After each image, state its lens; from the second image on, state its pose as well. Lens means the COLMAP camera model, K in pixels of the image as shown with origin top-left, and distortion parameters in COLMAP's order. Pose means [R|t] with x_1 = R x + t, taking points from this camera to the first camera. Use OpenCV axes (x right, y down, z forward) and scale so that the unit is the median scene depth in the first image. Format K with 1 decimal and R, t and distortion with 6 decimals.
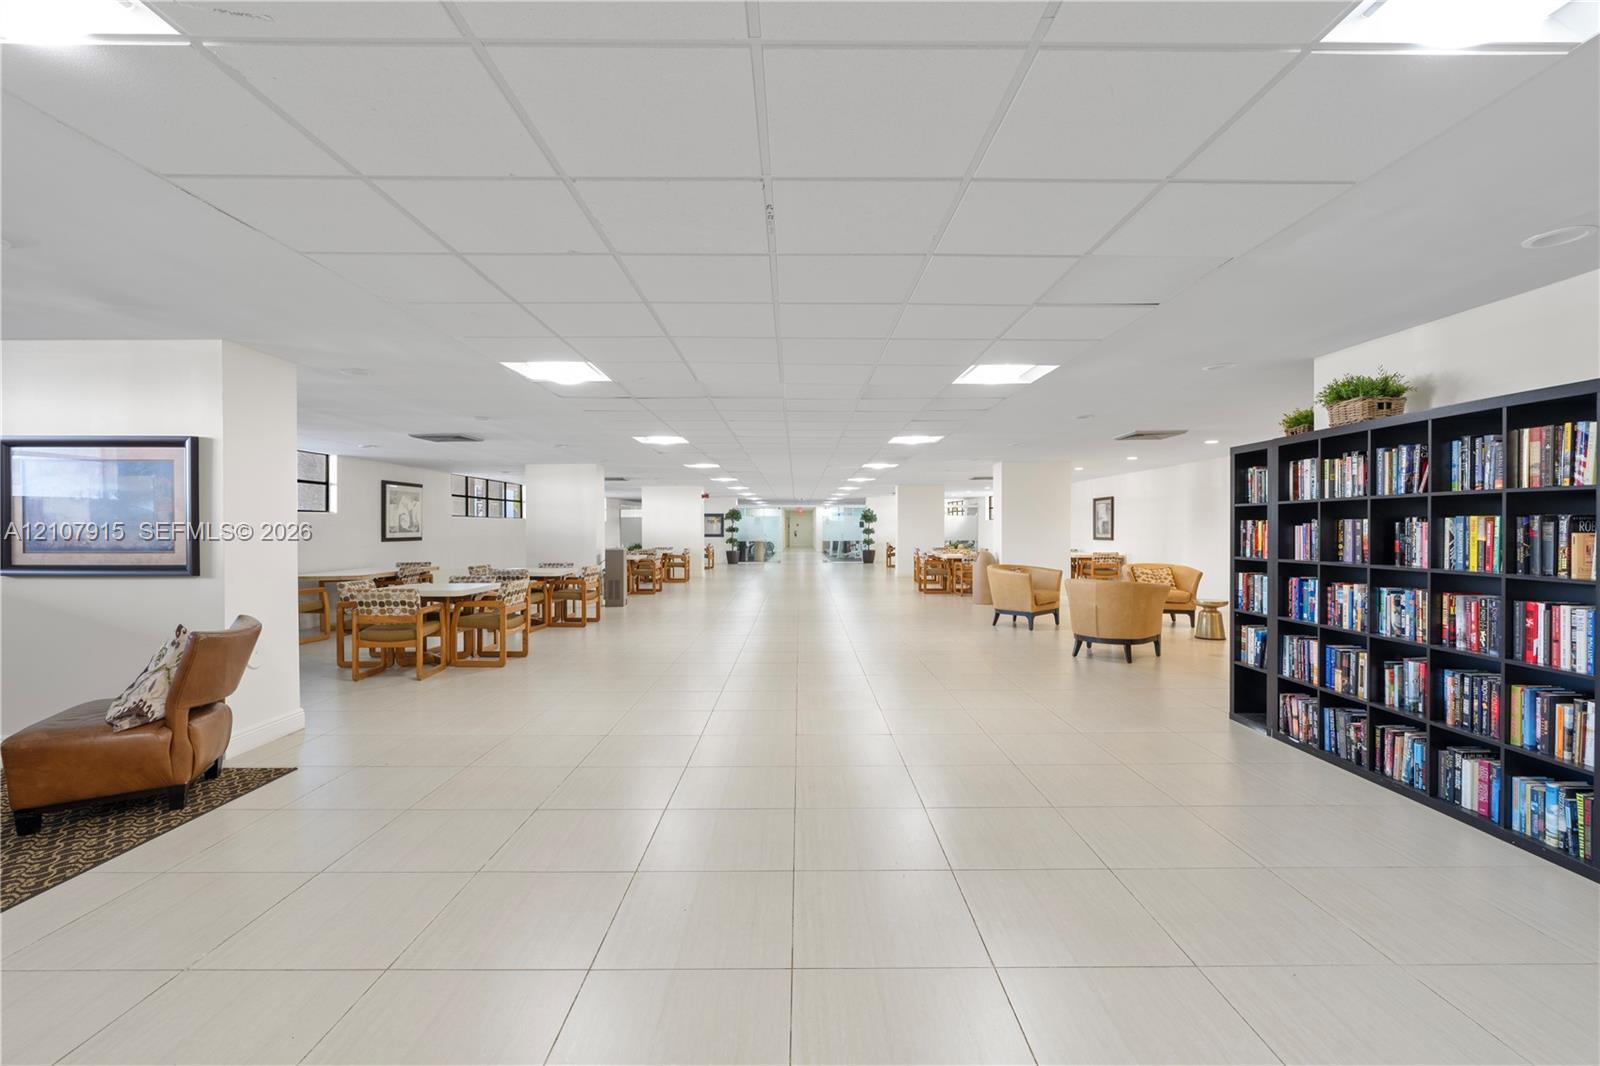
lens RADIAL K [[716.5, 0, 800.0], [0, 716.5, 532.1], [0, 0, 1]] dist [-0.007655, 0.002696]
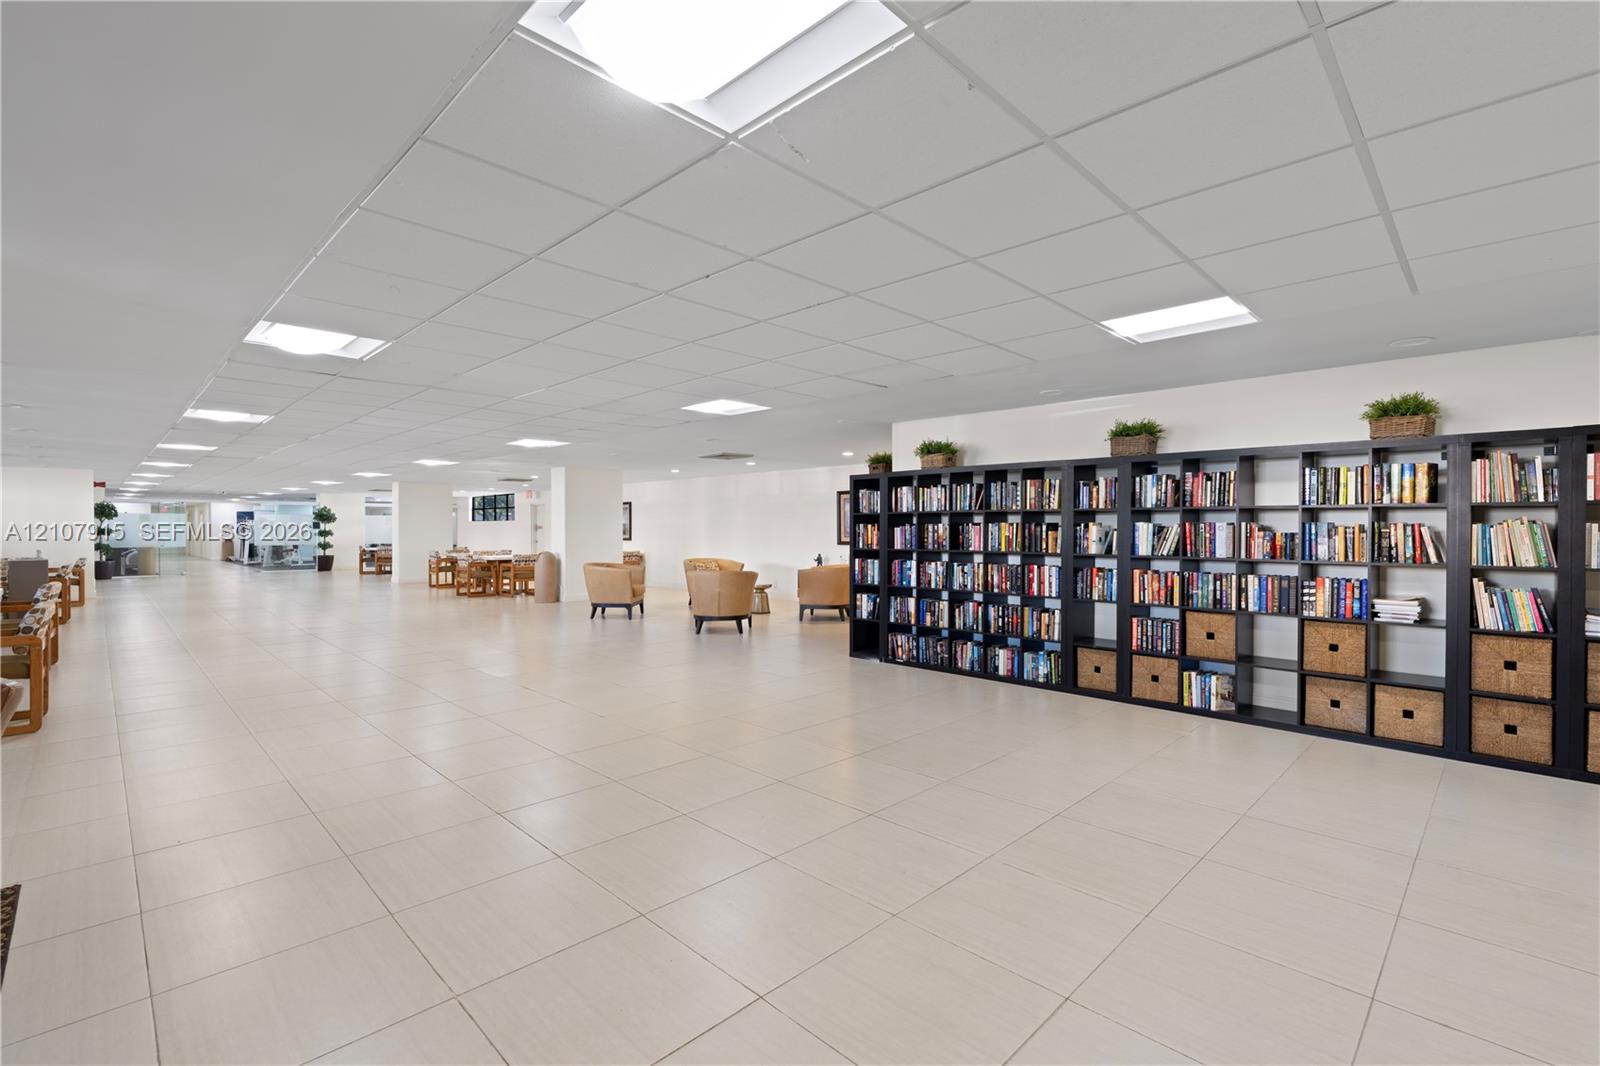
lens RADIAL K [[716.5, 0, 808.0], [0, 716.5, 528.8], [0, 0, 1]] dist [-0.007655, 0.002696]
pose [[0.703111, 0.001060, 0.711079, -0.620538], [0.003941, 0.999978, -0.005387, 0.001801], [-0.711069, 0.006590, 0.703091, 0.009423]]
